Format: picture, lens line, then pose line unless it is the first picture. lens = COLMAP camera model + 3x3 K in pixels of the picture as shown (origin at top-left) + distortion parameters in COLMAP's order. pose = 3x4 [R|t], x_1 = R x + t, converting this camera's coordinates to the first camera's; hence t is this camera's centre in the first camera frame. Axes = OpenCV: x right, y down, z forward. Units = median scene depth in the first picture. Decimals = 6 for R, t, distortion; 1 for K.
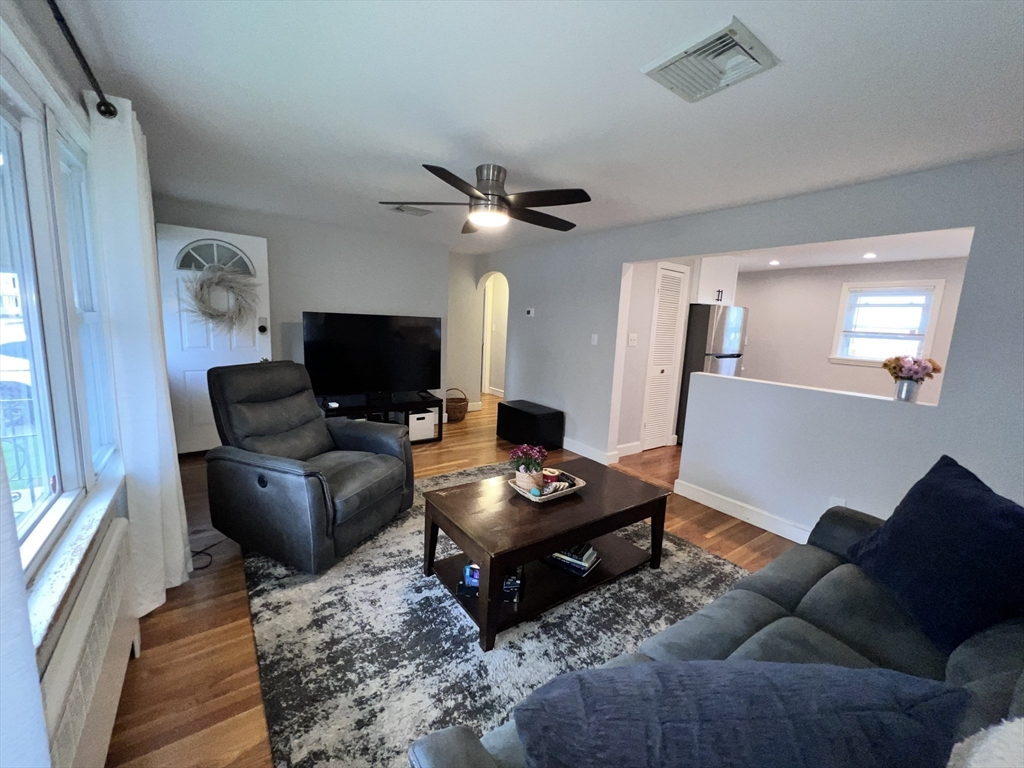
lens RADIAL K [[411.3, 0, 508.4], [0, 411.3, 383.5], [0, 0, 1]] dist [-0.004138, 0.001128]
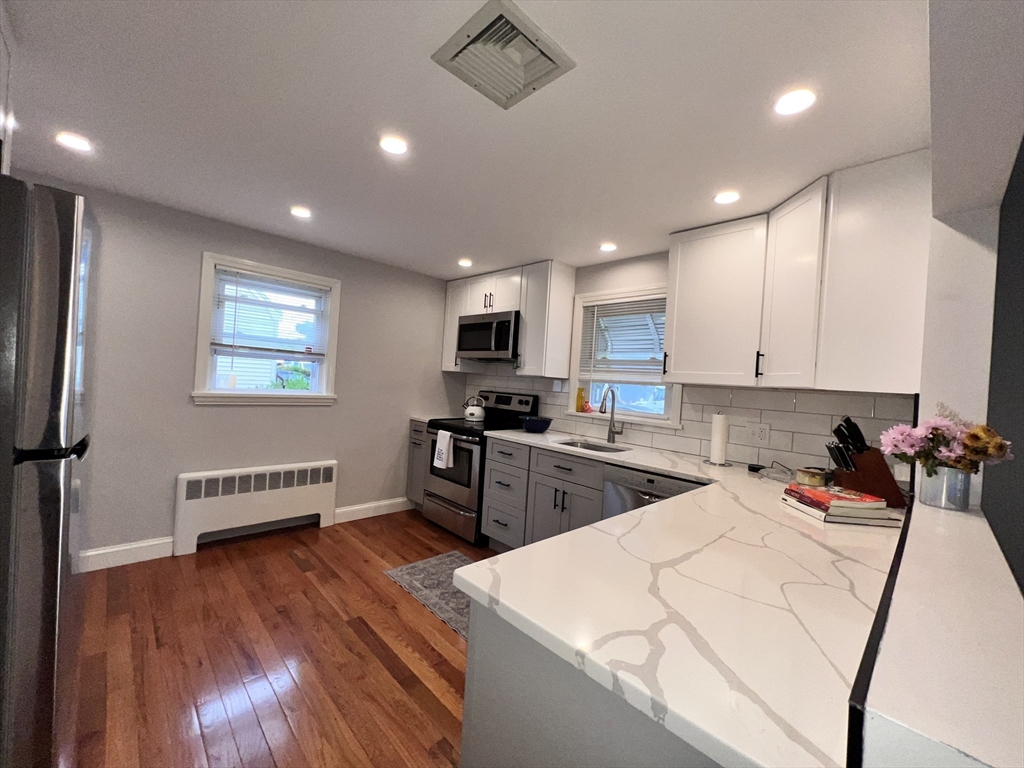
lens RADIAL K [[411.3, 0, 507.5], [0, 411.3, 382.6], [0, 0, 1]] dist [-0.004138, 0.001128]
pose [[-0.141002, -0.058824, 0.988260, 0.355212], [0.079848, 0.994305, 0.070577, -0.125807], [-0.986784, 0.088862, -0.135502, 1.042838]]
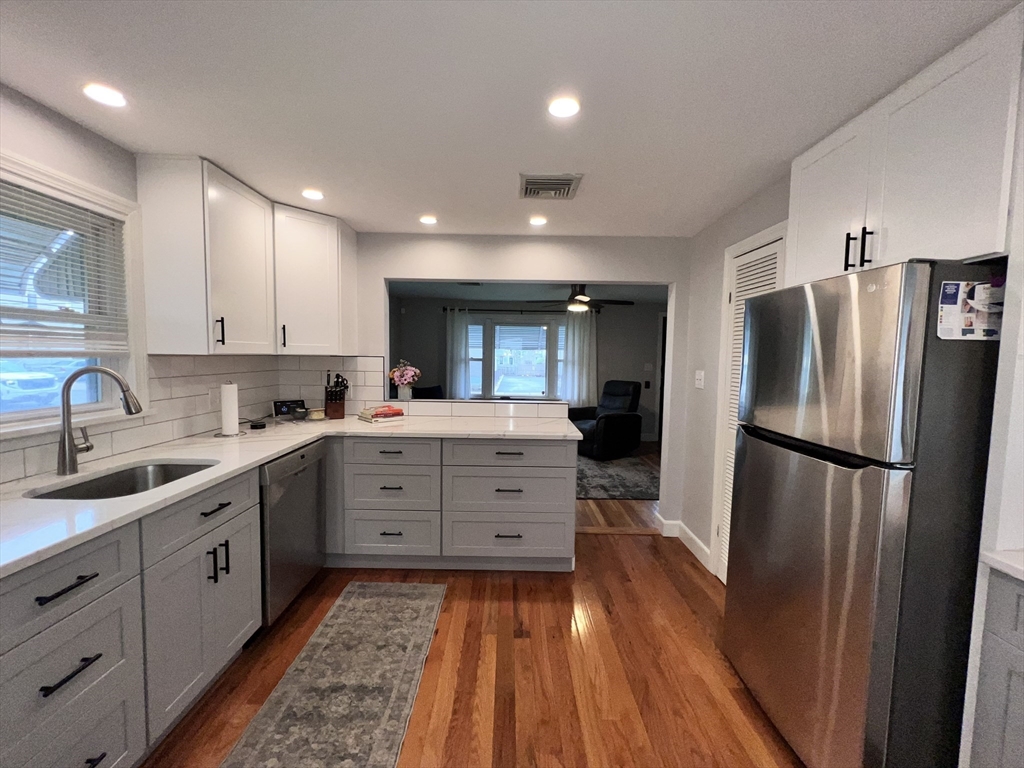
lens RADIAL K [[411.3, 0, 509.7], [0, 411.3, 383.1], [0, 0, 1]] dist [-0.004138, 0.001128]
pose [[-0.580715, -0.001075, -0.814106, 1.214868], [-0.165619, 0.979243, 0.116845, -0.147922], [0.797082, 0.202685, -0.568840, 1.324213]]
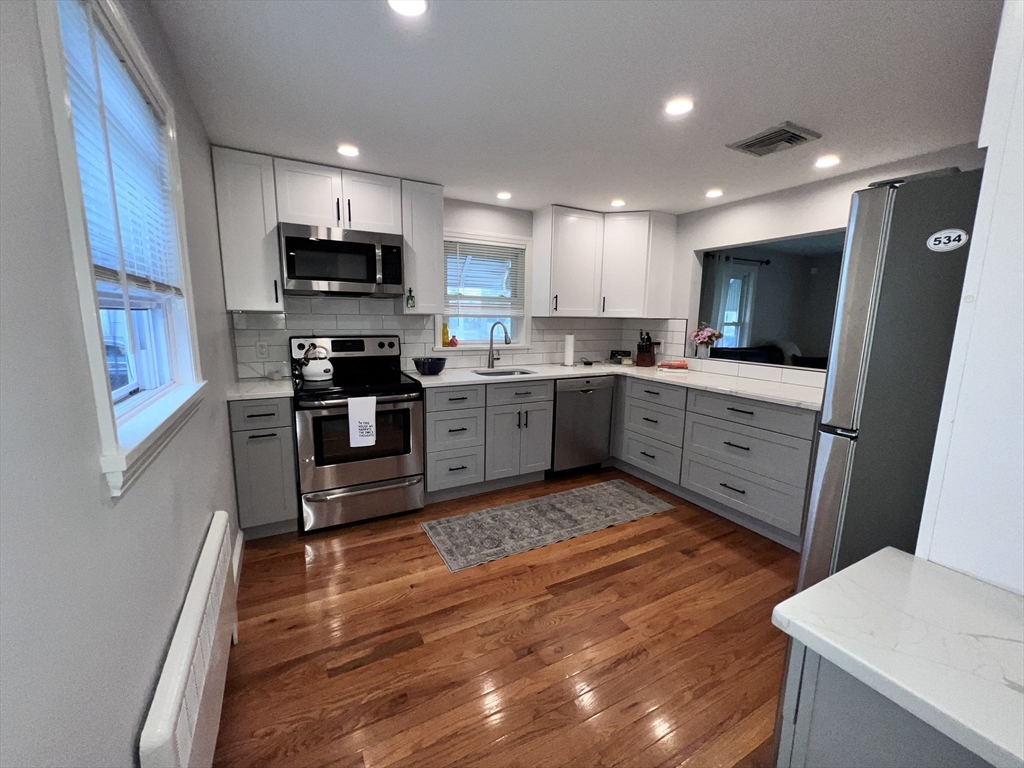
lens RADIAL K [[411.3, 0, 508.3], [0, 411.3, 383.8], [0, 0, 1]] dist [-0.004138, 0.001128]
pose [[-0.990303, -0.078798, 0.114415, 0.977642], [-0.039435, 0.949146, 0.312355, -0.205072], [-0.133209, 0.304815, -0.943050, 1.671961]]
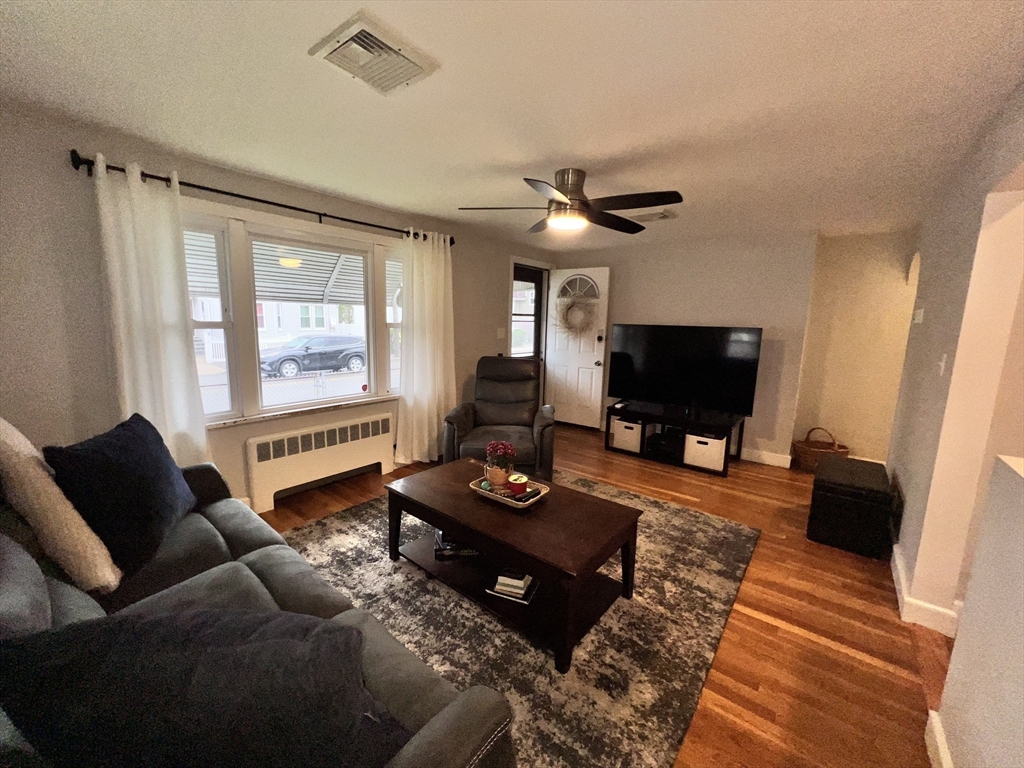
lens RADIAL K [[411.3, 0, 509.1], [0, 411.3, 383.8], [0, 0, 1]] dist [-0.004138, 0.001128]
pose [[0.265986, 0.110139, -0.957664, 0.619119], [-0.159386, 0.984803, 0.068991, -0.040971], [0.950709, 0.134288, 0.279499, 0.430423]]
